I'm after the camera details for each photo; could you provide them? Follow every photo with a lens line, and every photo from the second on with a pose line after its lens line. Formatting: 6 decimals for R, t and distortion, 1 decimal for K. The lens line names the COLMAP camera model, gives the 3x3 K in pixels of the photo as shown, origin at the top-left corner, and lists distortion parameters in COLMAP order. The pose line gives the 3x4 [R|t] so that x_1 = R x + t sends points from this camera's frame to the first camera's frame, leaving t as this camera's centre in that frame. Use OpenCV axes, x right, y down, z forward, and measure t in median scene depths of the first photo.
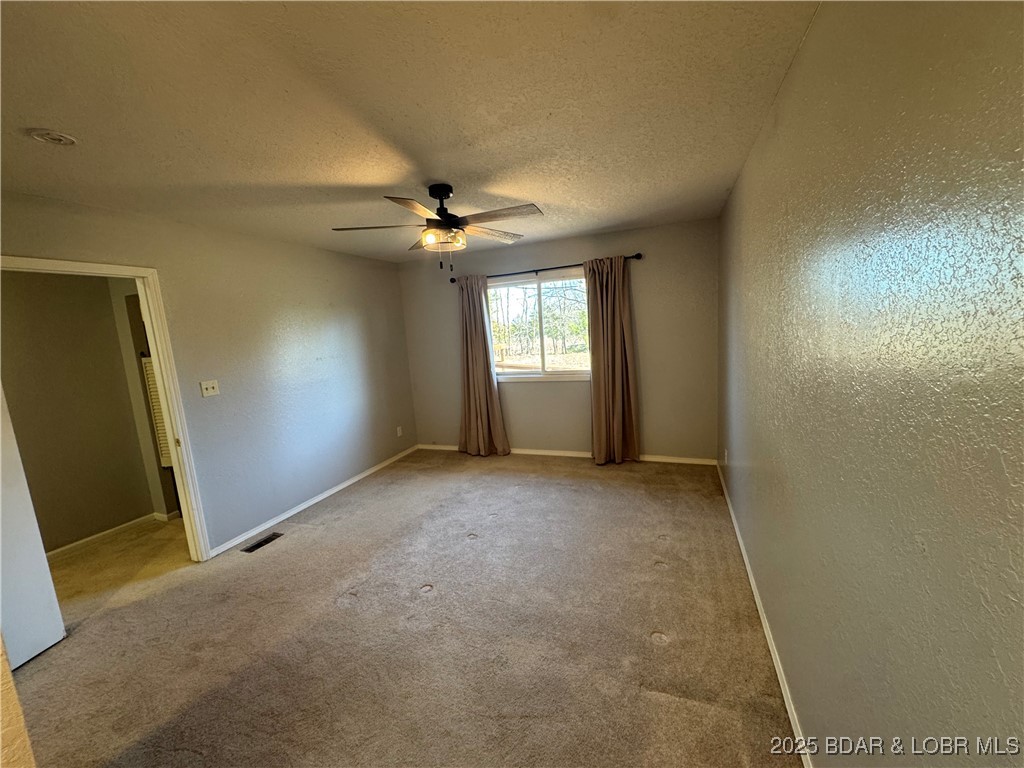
lens RADIAL K [[409.7, 0, 507.5], [0, 409.7, 383.8], [0, 0, 1]] dist [-0.003242, -0.000519]
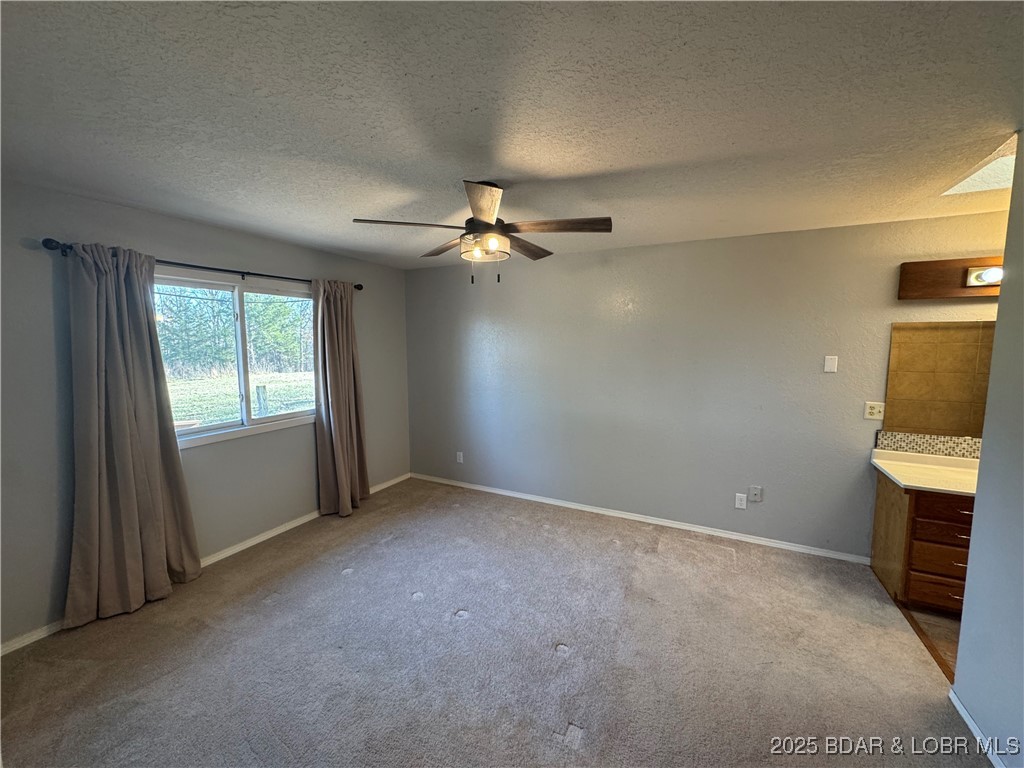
lens RADIAL K [[409.7, 0, 516.9], [0, 409.7, 386.6], [0, 0, 1]] dist [-0.003242, -0.000519]
pose [[0.084297, -0.044775, 0.995434, -0.591360], [0.132897, 0.990570, 0.033302, -0.053986], [-0.987539, 0.129482, 0.089453, 0.531668]]
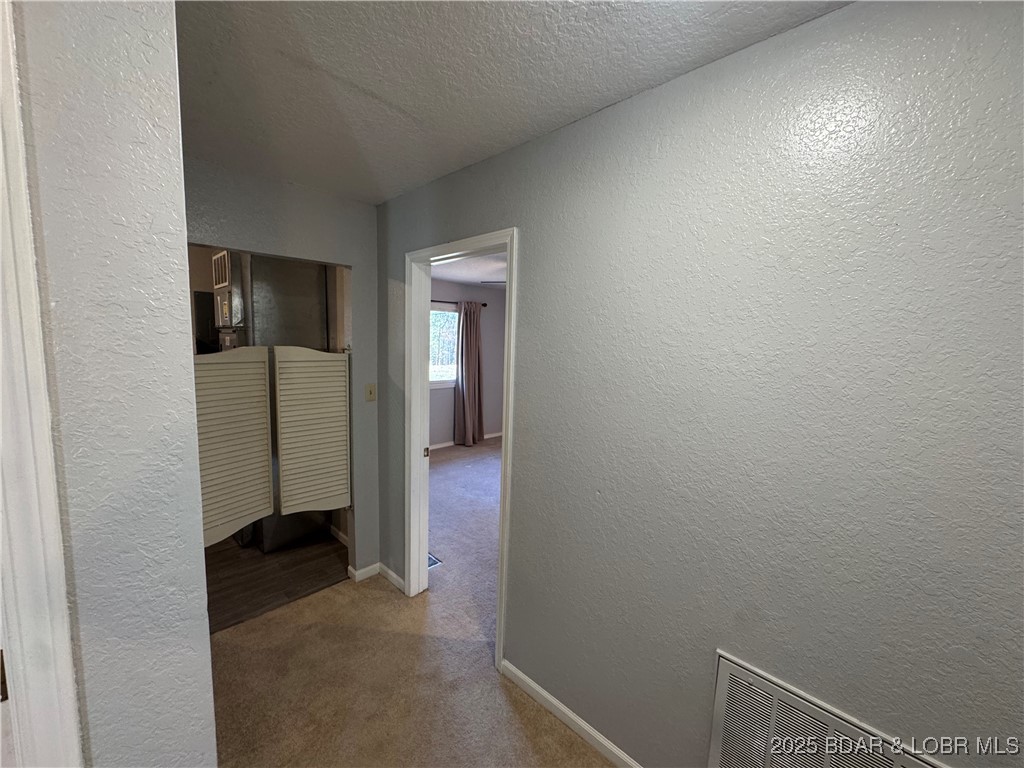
lens RADIAL K [[409.7, 0, 507.9], [0, 409.7, 383.5], [0, 0, 1]] dist [-0.003242, -0.000519]
pose [[0.387301, -0.022280, 0.921684, -1.008747], [0.081520, 0.996620, -0.010165, 0.008039], [-0.918342, 0.079073, 0.387808, 0.318292]]
